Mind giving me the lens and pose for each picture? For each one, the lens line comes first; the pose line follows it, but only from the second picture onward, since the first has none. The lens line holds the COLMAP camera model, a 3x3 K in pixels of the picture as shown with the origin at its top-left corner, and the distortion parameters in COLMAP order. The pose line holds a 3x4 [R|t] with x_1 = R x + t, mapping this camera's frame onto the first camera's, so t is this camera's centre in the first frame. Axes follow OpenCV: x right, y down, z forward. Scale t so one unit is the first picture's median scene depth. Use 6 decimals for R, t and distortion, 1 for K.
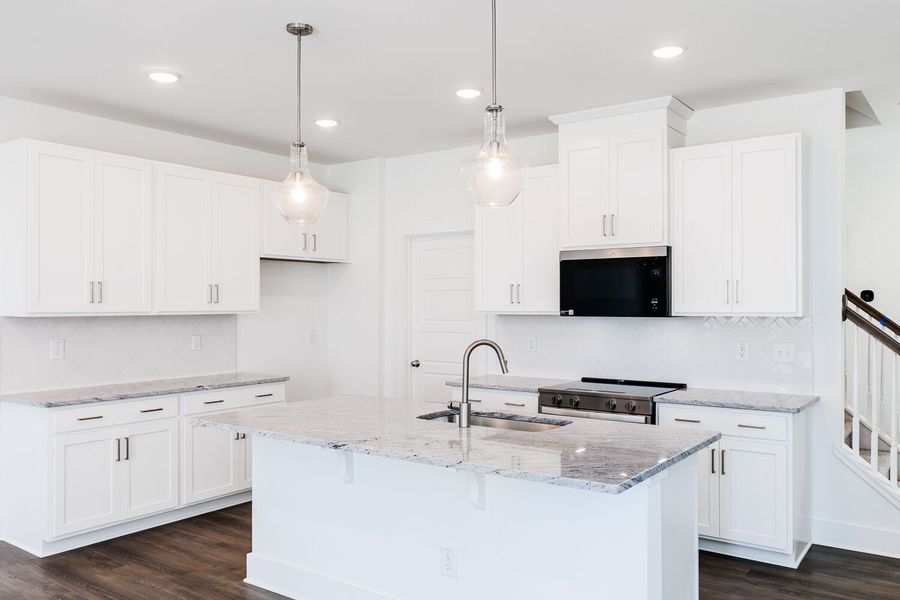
lens RADIAL K [[723.1, 0, 454.1], [0, 723.1, 301.7], [0, 0, 1]] dist [-0.000169, 0.002950]
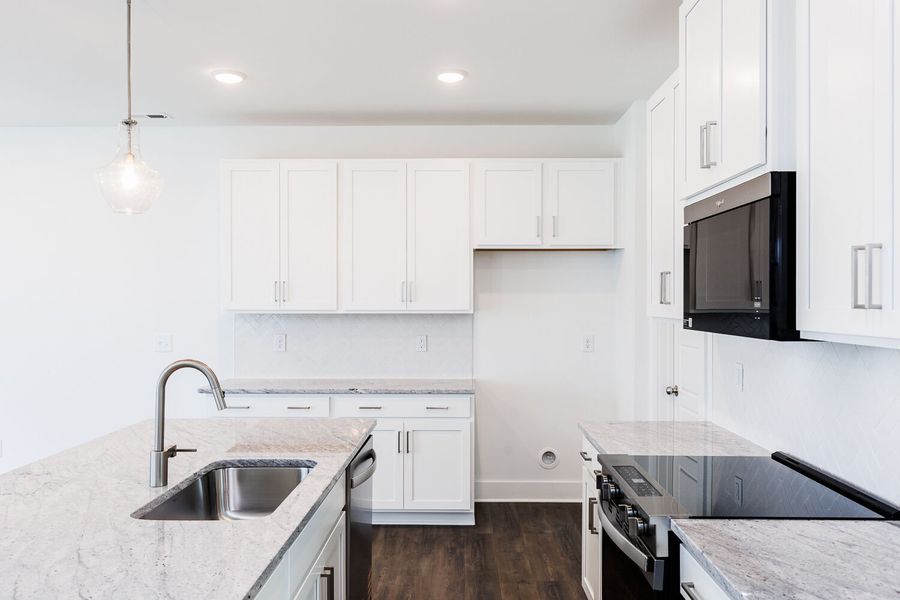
lens RADIAL K [[670.9, 0, 451.7], [0, 670.9, 301.4], [0, 0, 1]] dist [-0.007263, -0.000286]
pose [[0.574482, 0.000756, -0.818517, 0.444183], [0.000931, 0.999998, 0.001578, 0.000349], [0.818517, -0.001668, 0.574480, 0.602781]]
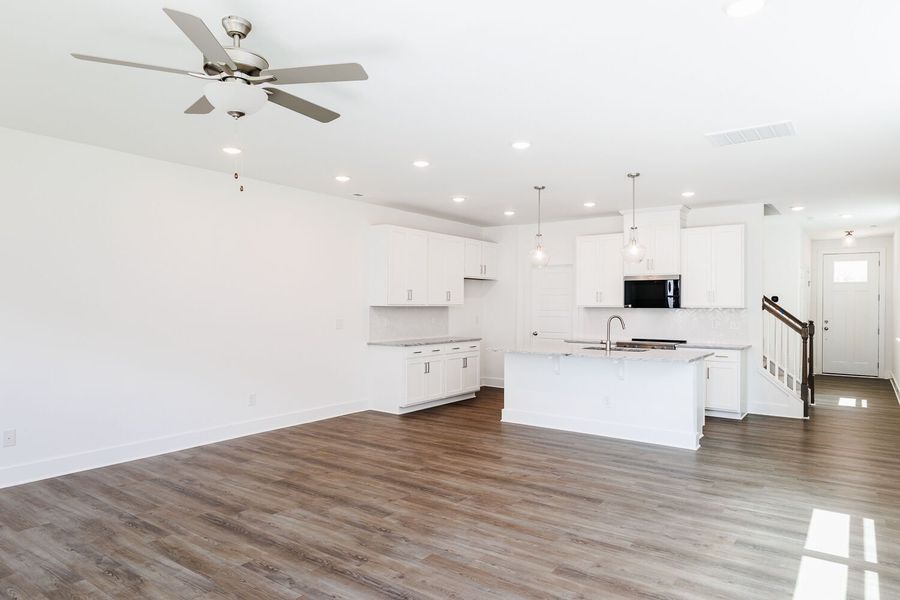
lens RADIAL K [[567.5, 0, 453.6], [0, 567.5, 300.4], [0, 0, 1]] dist [0.007255, -0.002376]
pose [[0.999982, 0.006034, -0.000498, -0.344880], [-0.006037, 0.999965, -0.005711, 0.011229], [0.000463, 0.005713, 0.999984, -0.627807]]
